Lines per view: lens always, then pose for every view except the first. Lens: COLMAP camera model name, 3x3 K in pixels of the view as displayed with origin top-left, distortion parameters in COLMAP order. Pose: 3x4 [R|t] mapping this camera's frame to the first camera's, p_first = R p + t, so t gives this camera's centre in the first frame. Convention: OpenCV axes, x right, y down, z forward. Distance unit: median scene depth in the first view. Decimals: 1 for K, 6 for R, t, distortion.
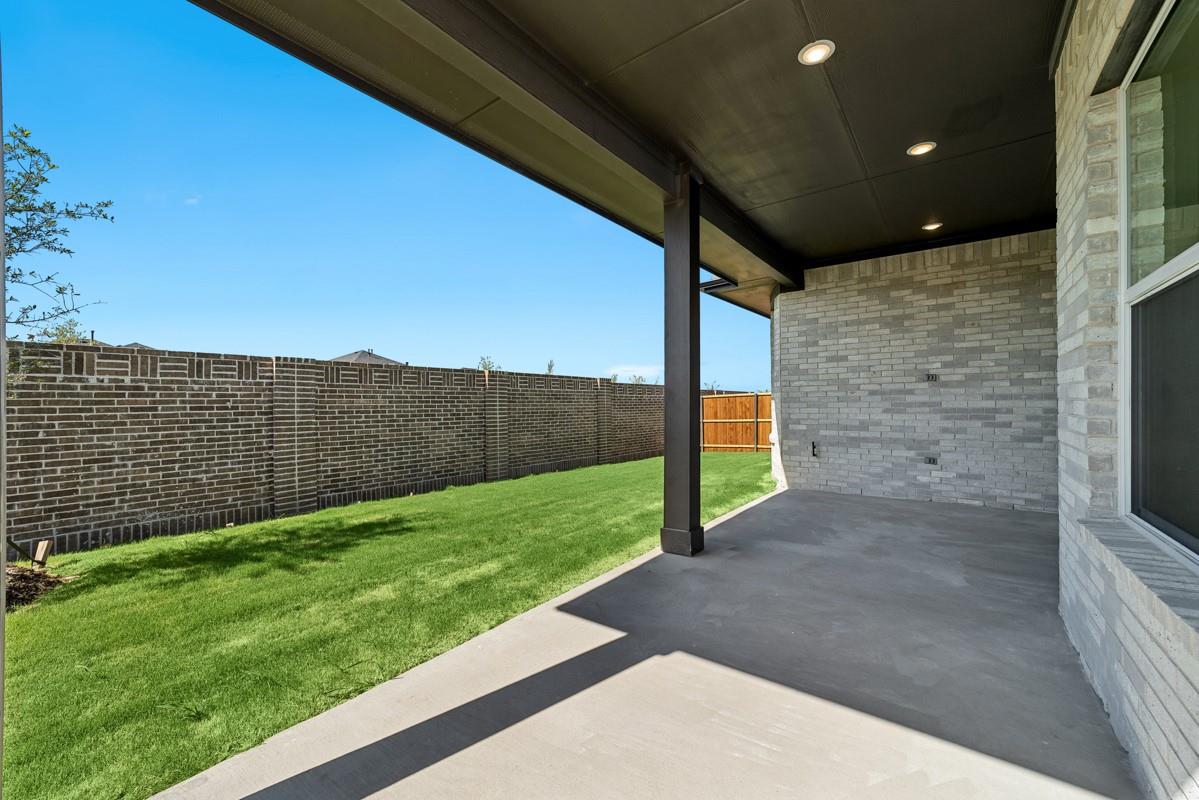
lens RADIAL K [[464.6, 0, 600.5], [0, 464.6, 401.8], [0, 0, 1]] dist [-0.006738, 0.001647]
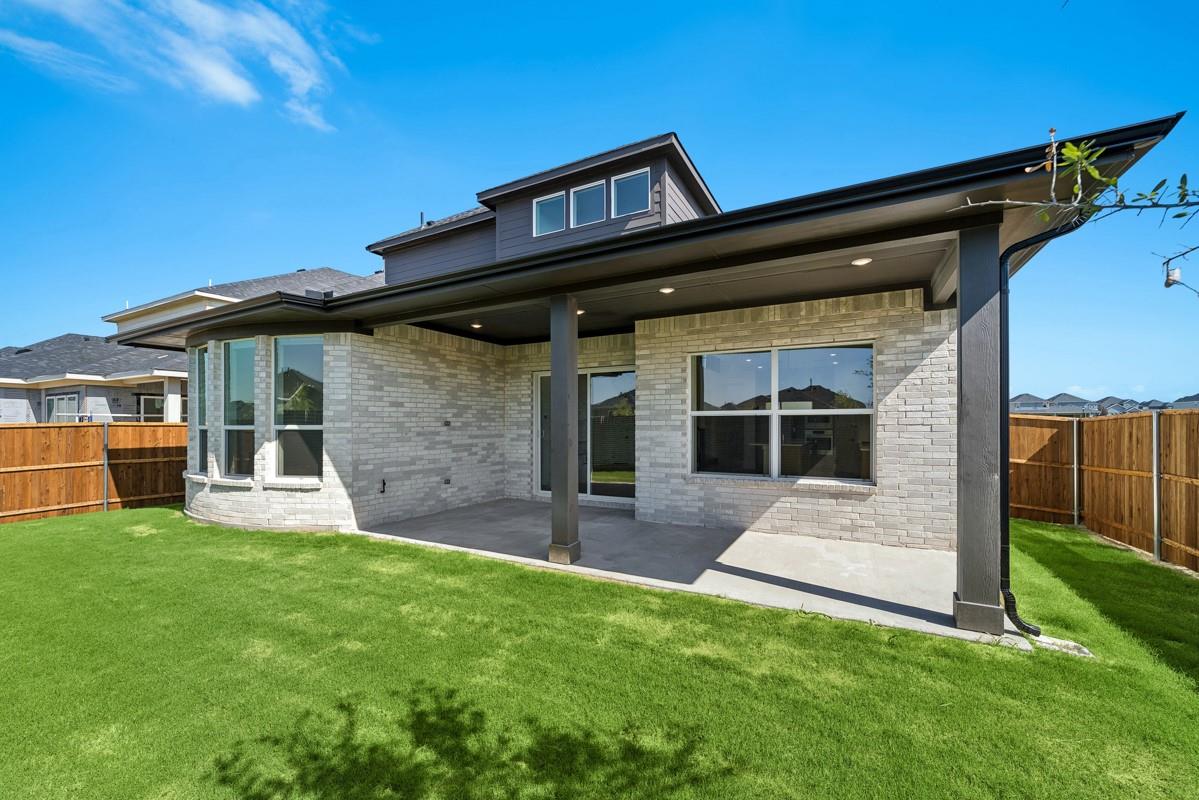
lens RADIAL K [[464.6, 0, 602.4], [0, 464.6, 424.0], [0, 0, 1]] dist [-0.006738, 0.001647]
pose [[-0.147508, 0.008785, 0.989022, -0.757682], [-0.001330, 0.999958, -0.009081, -0.037312], [-0.989060, -0.002655, -0.147490, 0.721376]]
